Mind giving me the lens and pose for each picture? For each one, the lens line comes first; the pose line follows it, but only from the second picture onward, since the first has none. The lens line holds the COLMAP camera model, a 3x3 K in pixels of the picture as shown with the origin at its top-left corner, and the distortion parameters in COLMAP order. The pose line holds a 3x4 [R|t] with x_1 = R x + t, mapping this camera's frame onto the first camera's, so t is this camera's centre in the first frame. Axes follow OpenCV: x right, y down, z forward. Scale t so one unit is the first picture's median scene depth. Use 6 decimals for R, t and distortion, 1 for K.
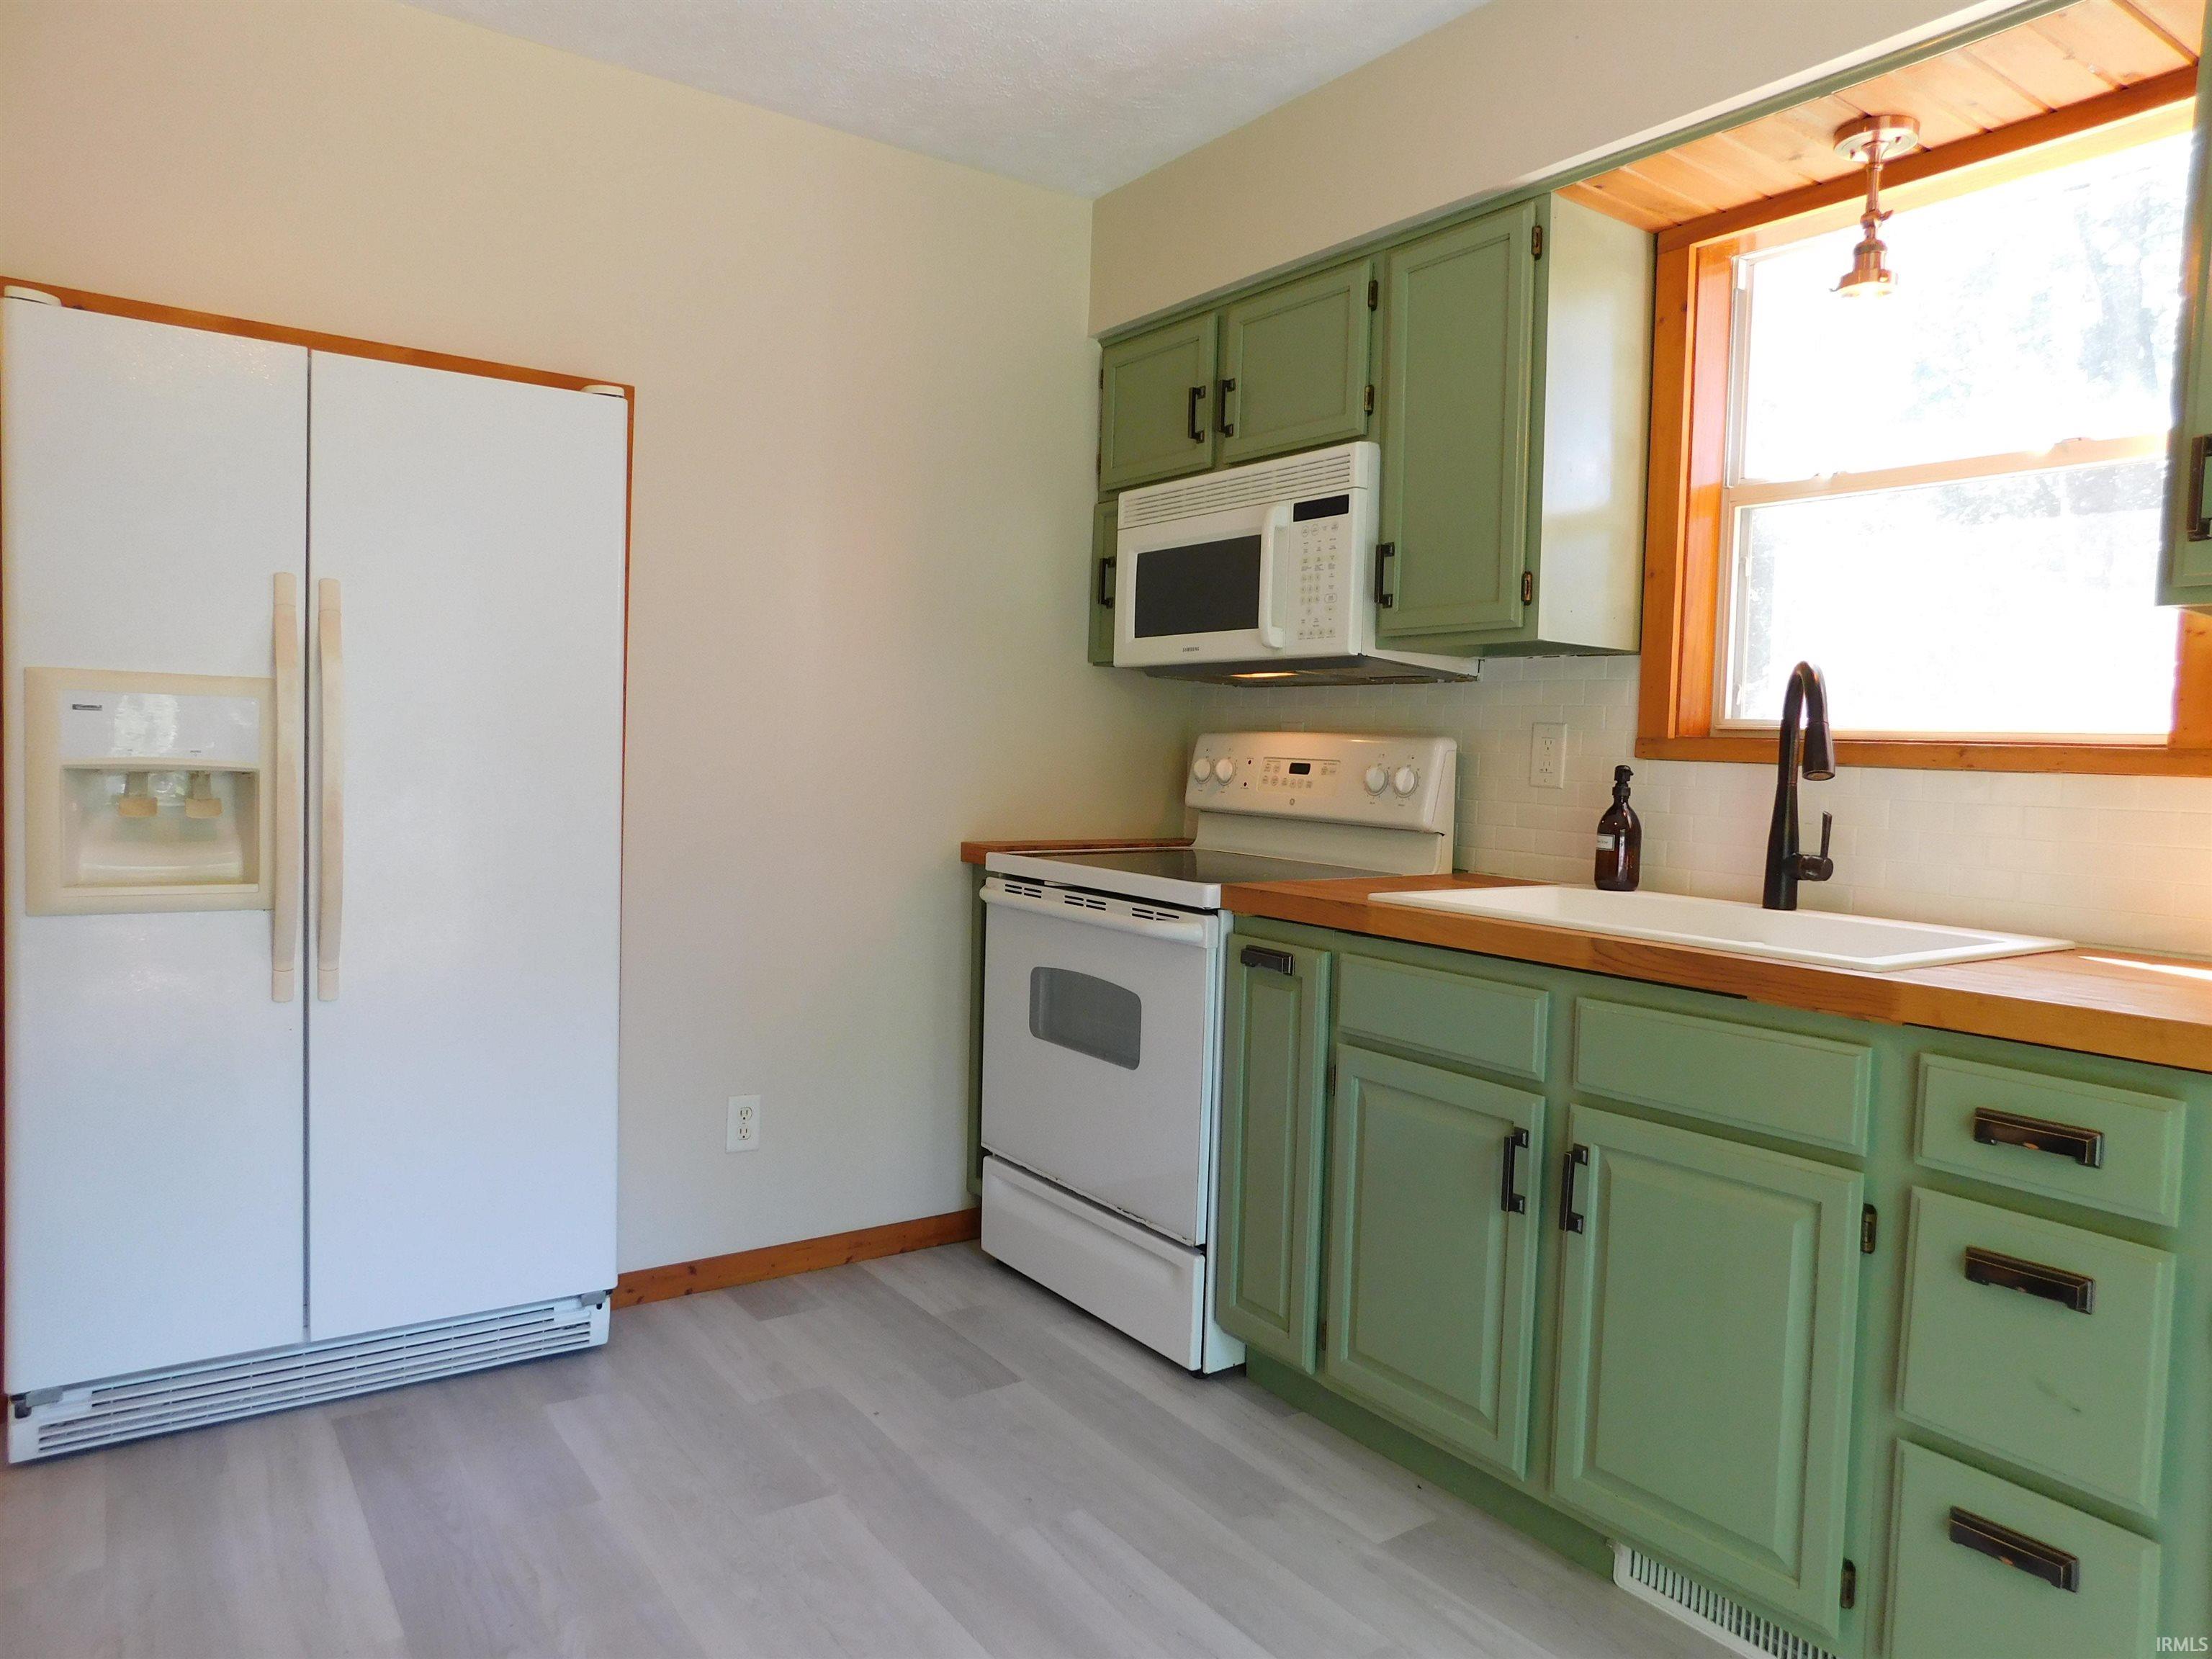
lens RADIAL K [[1460.9, 0, 1119.8], [0, 1460.9, 825.6], [0, 0, 1]] dist [-0.058591, 0.047101]
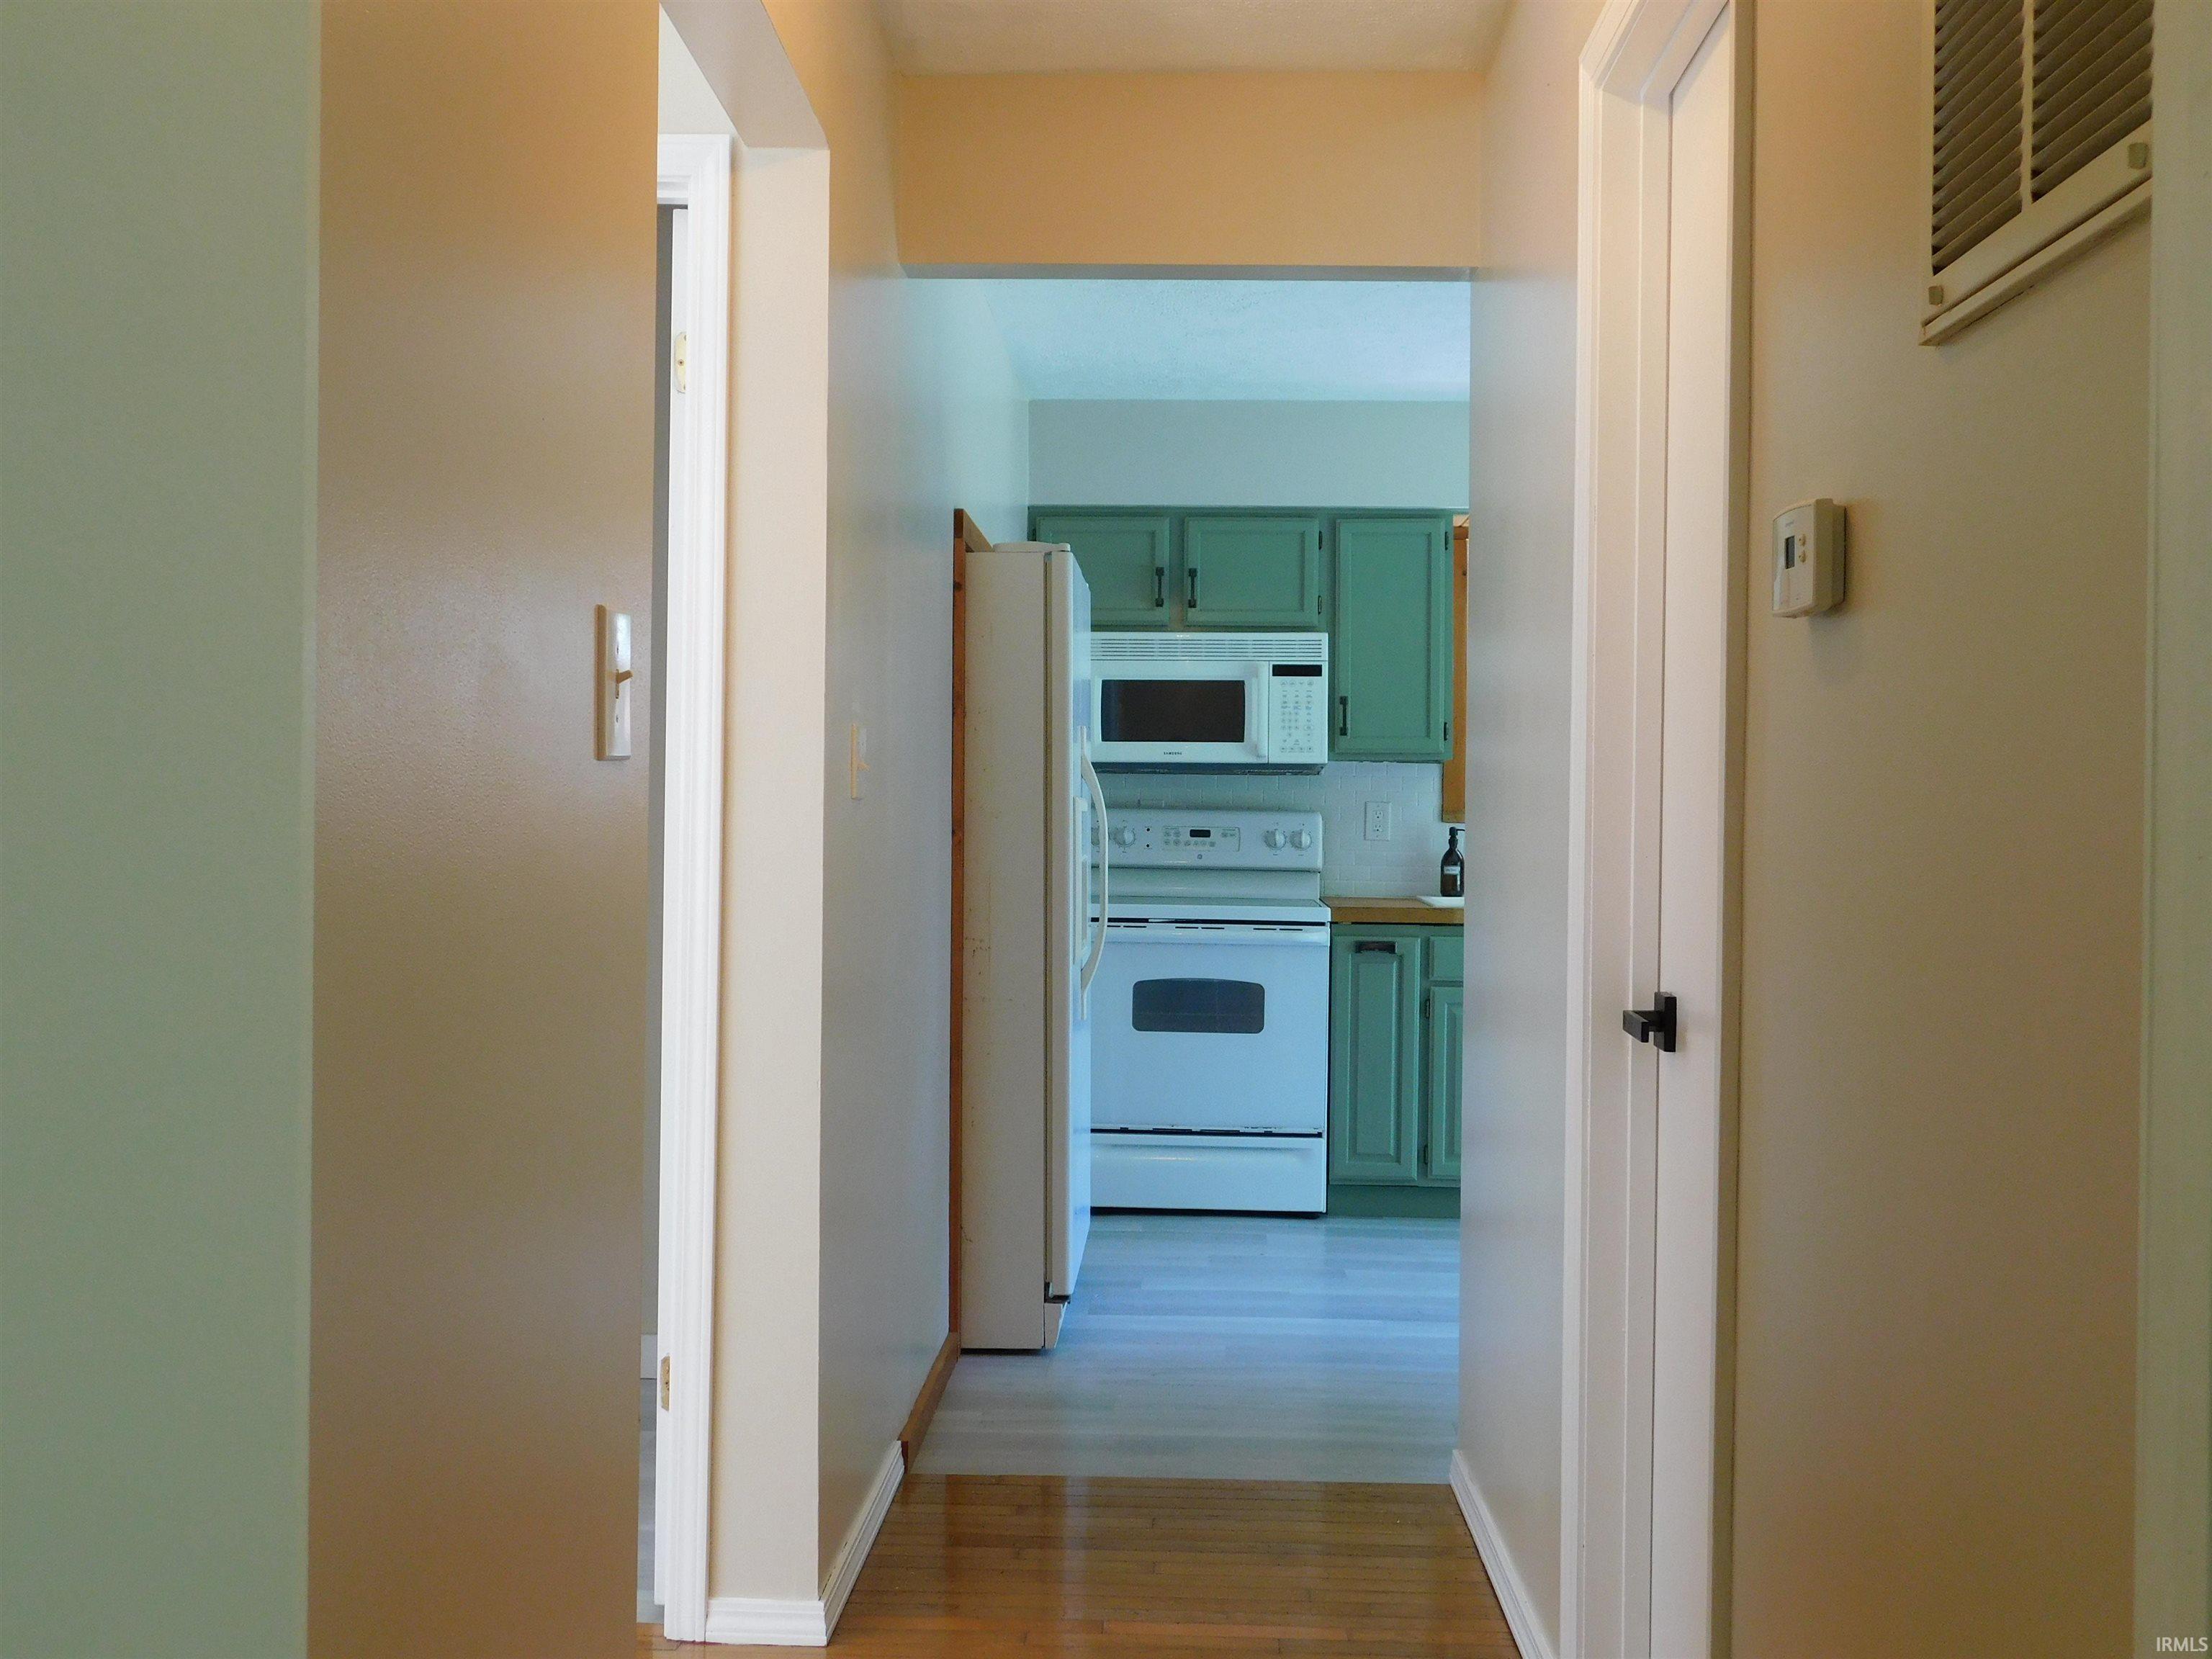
lens RADIAL K [[2515.5, 0, 1106.0], [0, 2515.5, 829.5], [0, 0, 1]] dist [-0.004000, -0.000995]
pose [[0.614034, -0.034084, 0.788543, -2.188659], [0.048309, 0.998817, 0.005556, -0.070628], [-0.787800, 0.034682, 0.614954, -0.525822]]
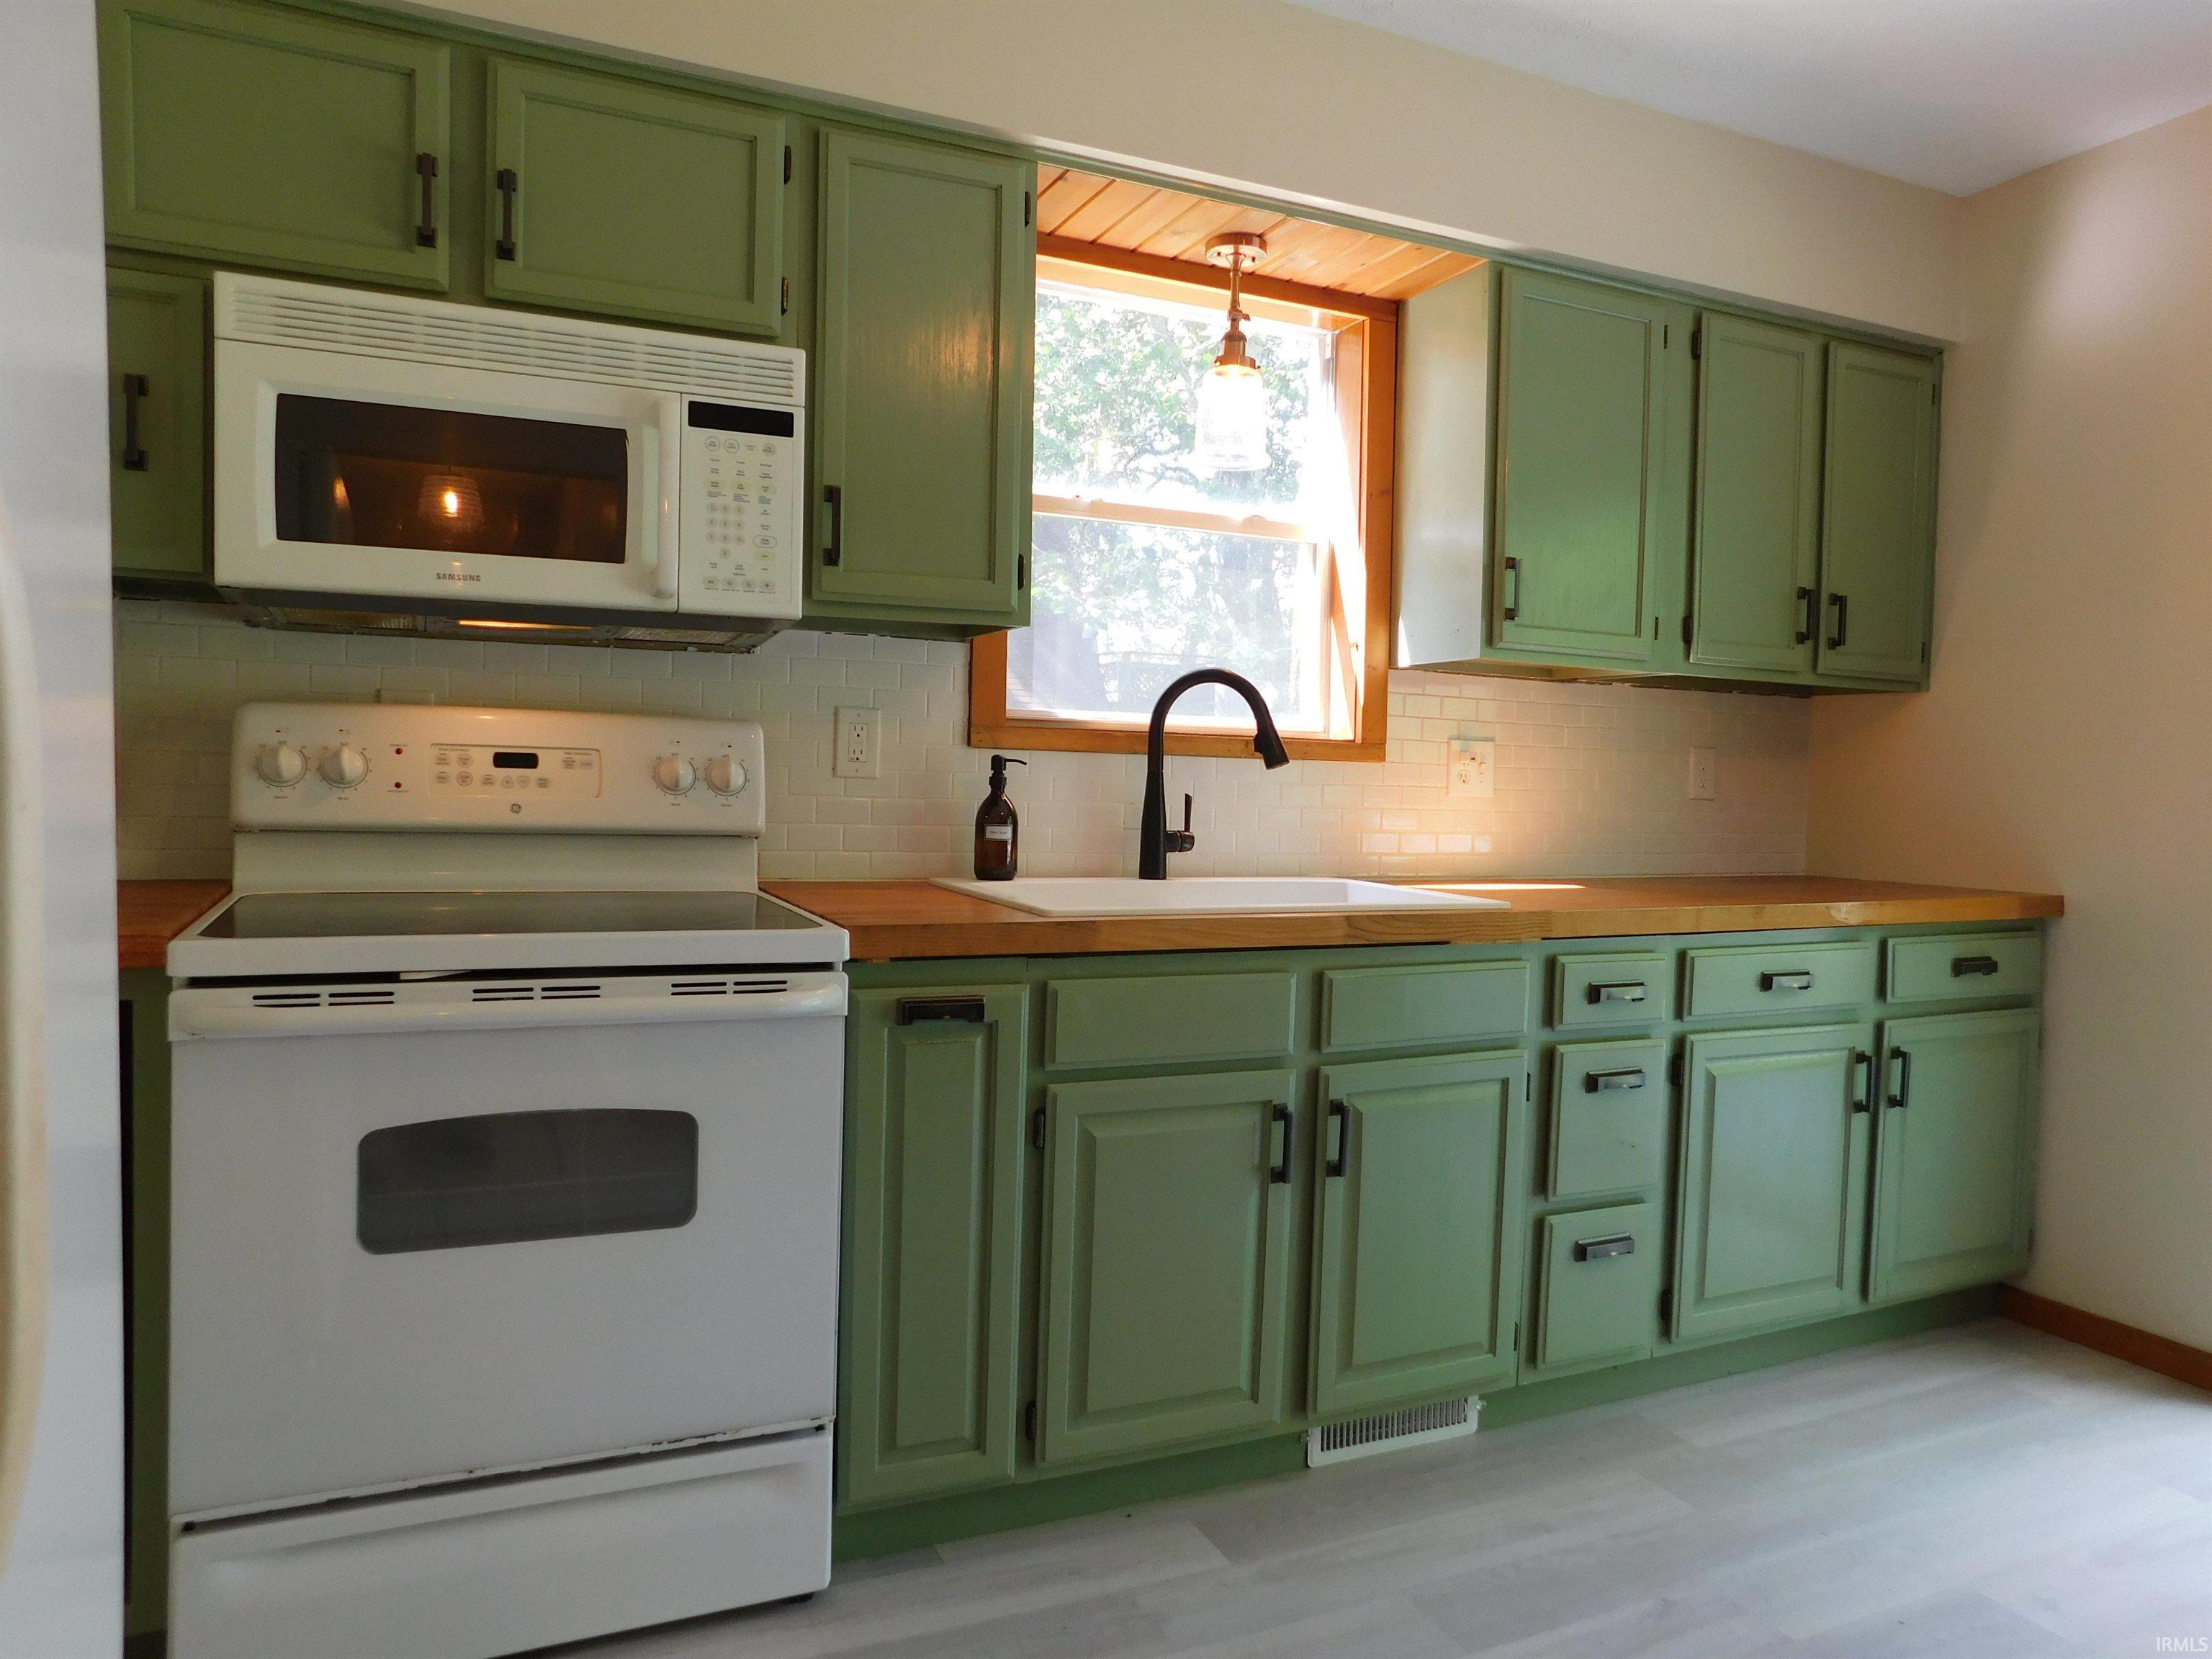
lens RADIAL K [[1460.9, 0, 1119.8], [0, 1460.9, 825.6], [0, 0, 1]] dist [-0.058591, 0.047101]
pose [[0.190430, -0.063893, 0.979619, -0.583282], [0.029722, 0.997798, 0.059301, -0.046696], [-0.981251, 0.017823, 0.191910, 0.673693]]
